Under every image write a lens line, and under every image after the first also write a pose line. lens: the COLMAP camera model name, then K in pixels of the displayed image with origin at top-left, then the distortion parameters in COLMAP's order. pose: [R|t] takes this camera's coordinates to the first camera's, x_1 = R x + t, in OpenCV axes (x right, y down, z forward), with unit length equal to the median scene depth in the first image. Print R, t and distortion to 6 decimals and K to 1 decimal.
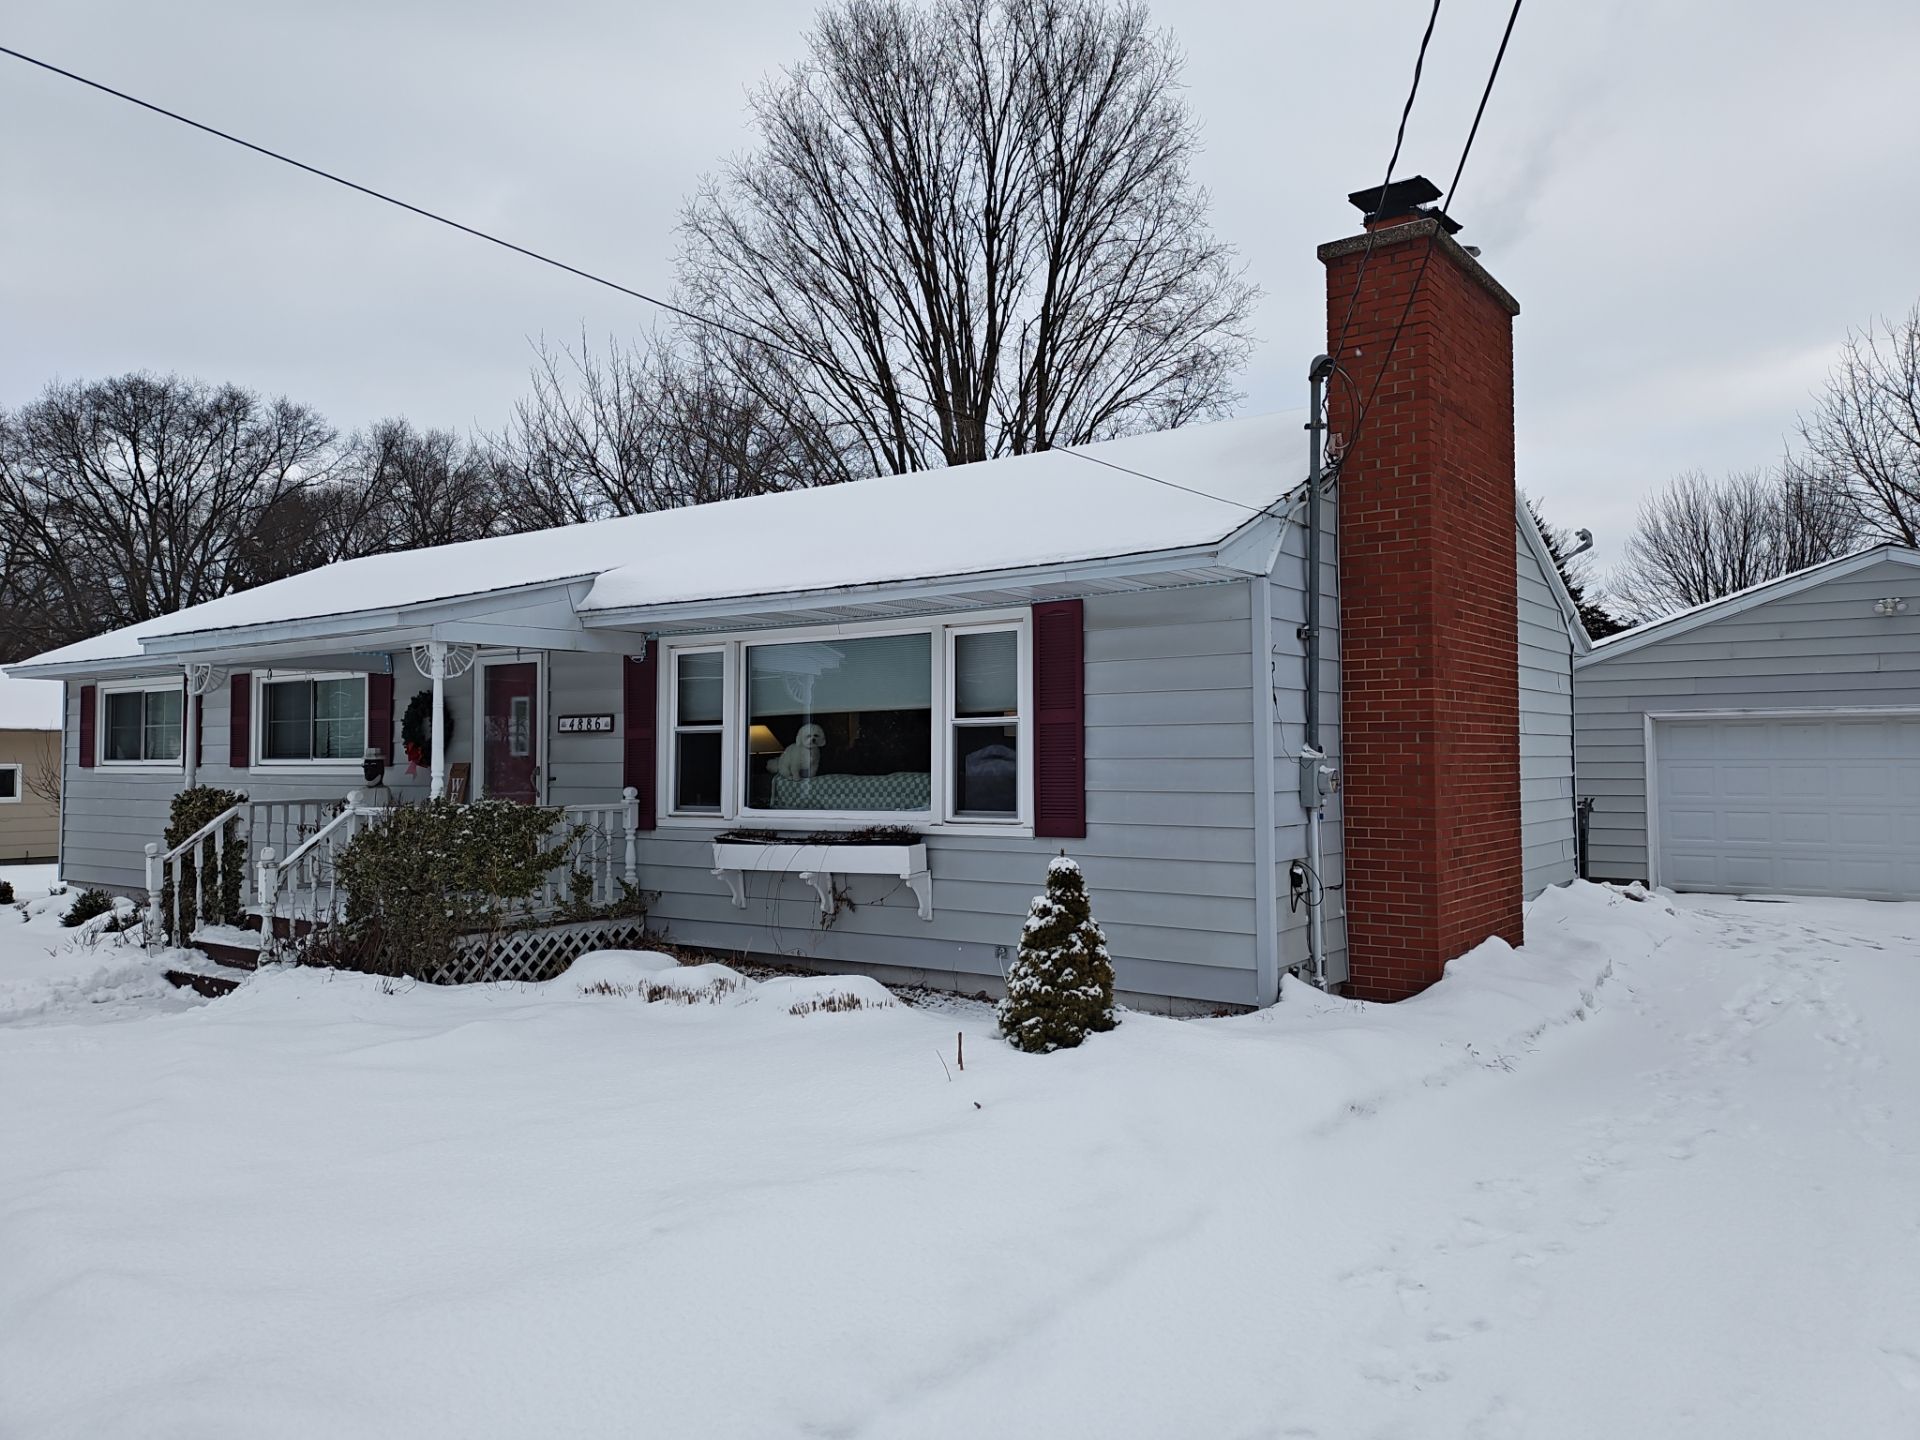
lens RADIAL K [[1445.9, 0, 969.7], [0, 1445.9, 704.6], [0, 0, 1]] dist [0.083102, -0.116215]
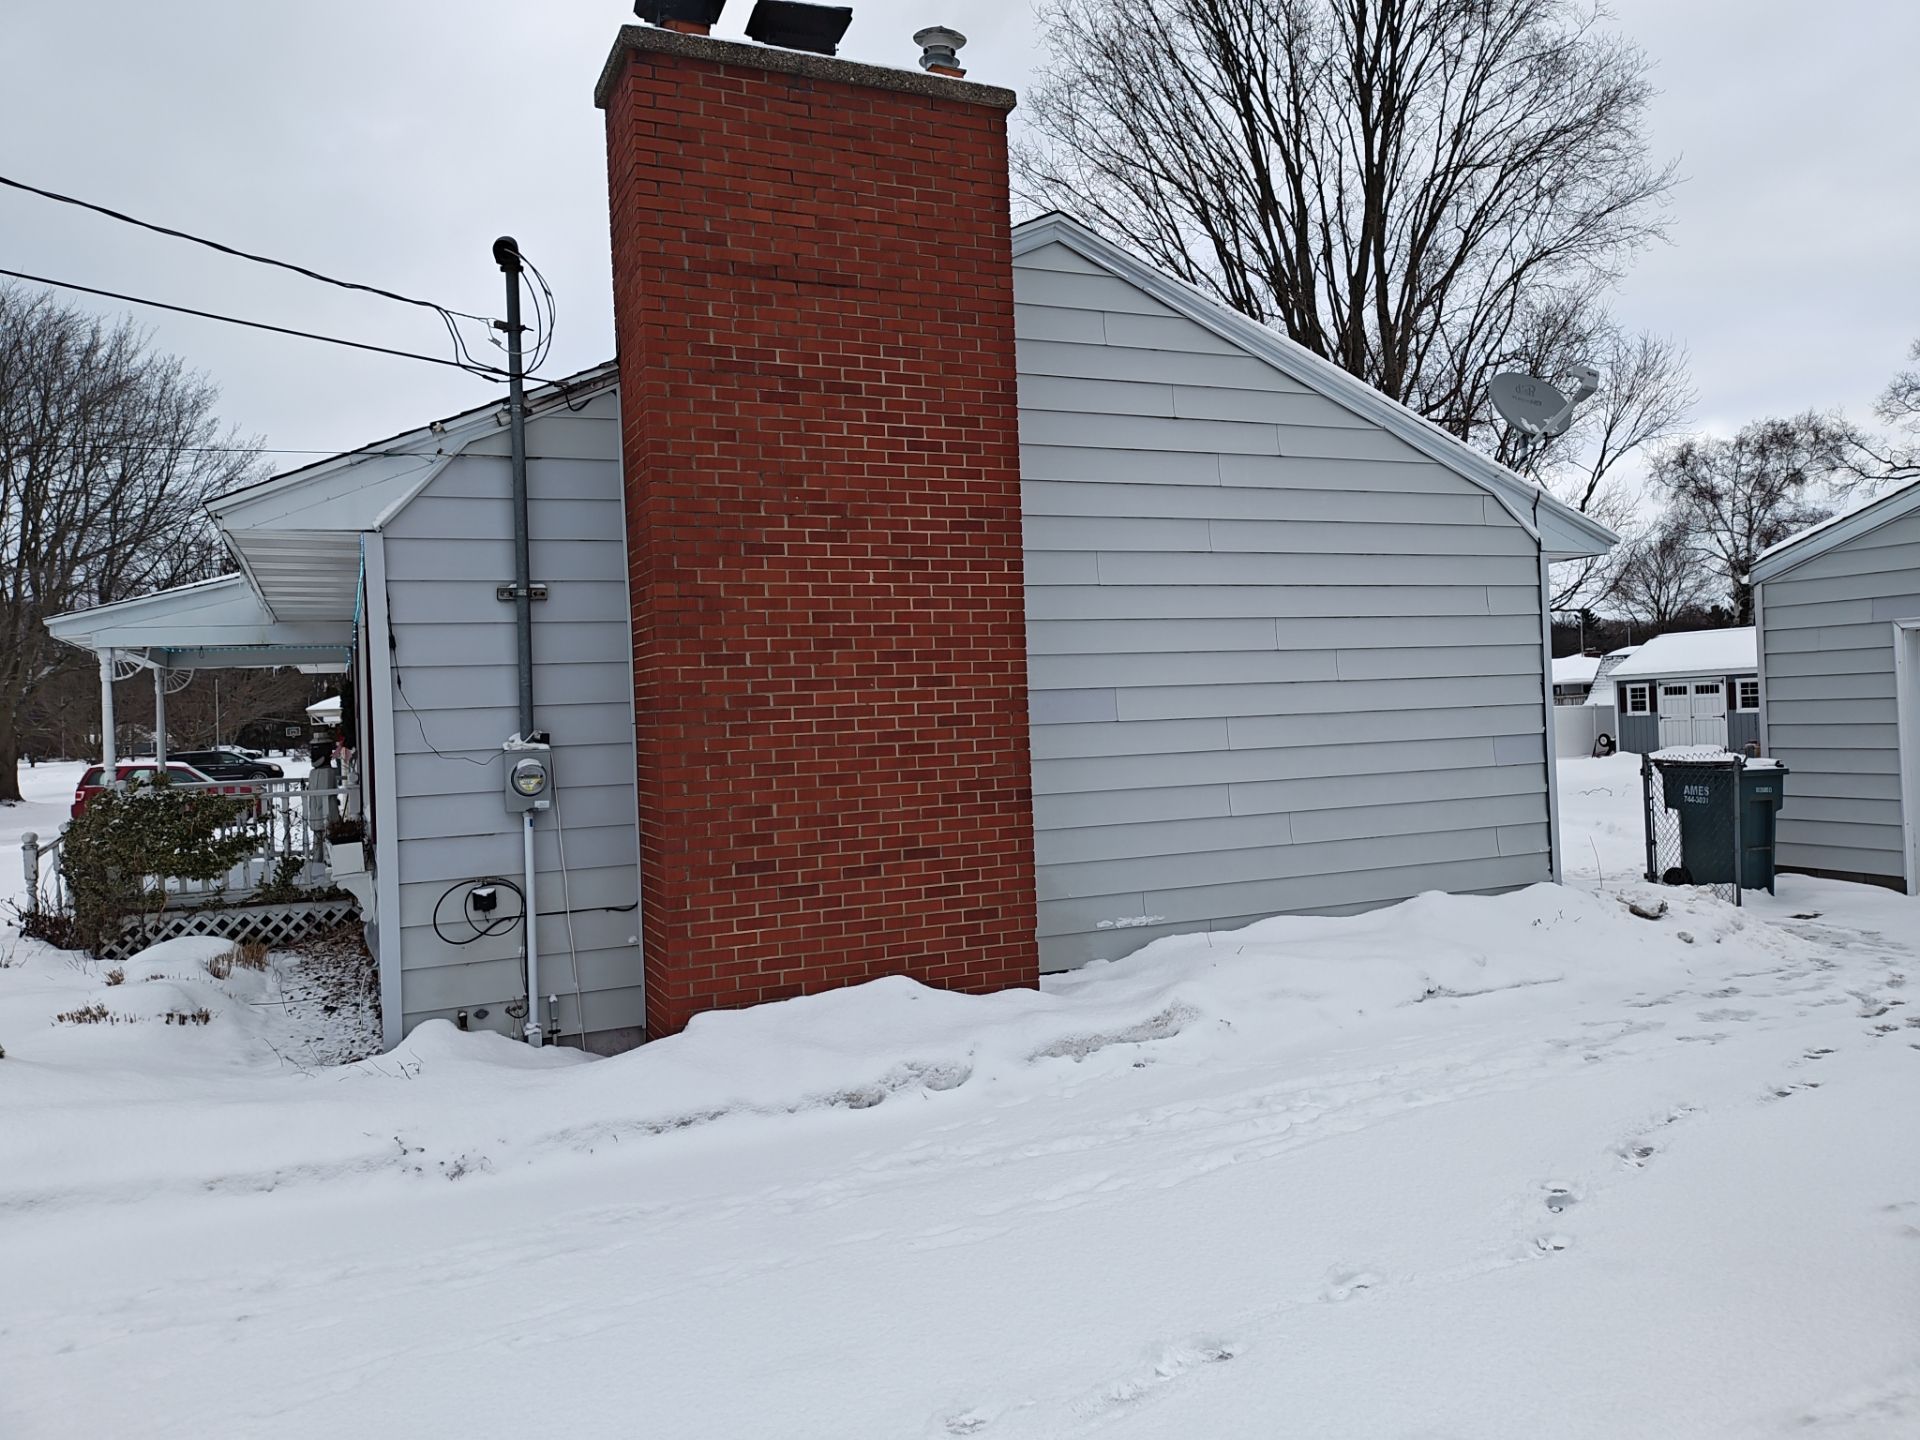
lens RADIAL K [[1452.1, 0, 885.3], [0, 1452.1, 716.0], [0, 0, 1]] dist [-0.009801, -0.004021]
pose [[0.857913, -0.026616, -0.513105, 0.666596], [0.052866, 0.997930, 0.036627, -0.000351], [0.511068, -0.058549, 0.857544, 0.349326]]
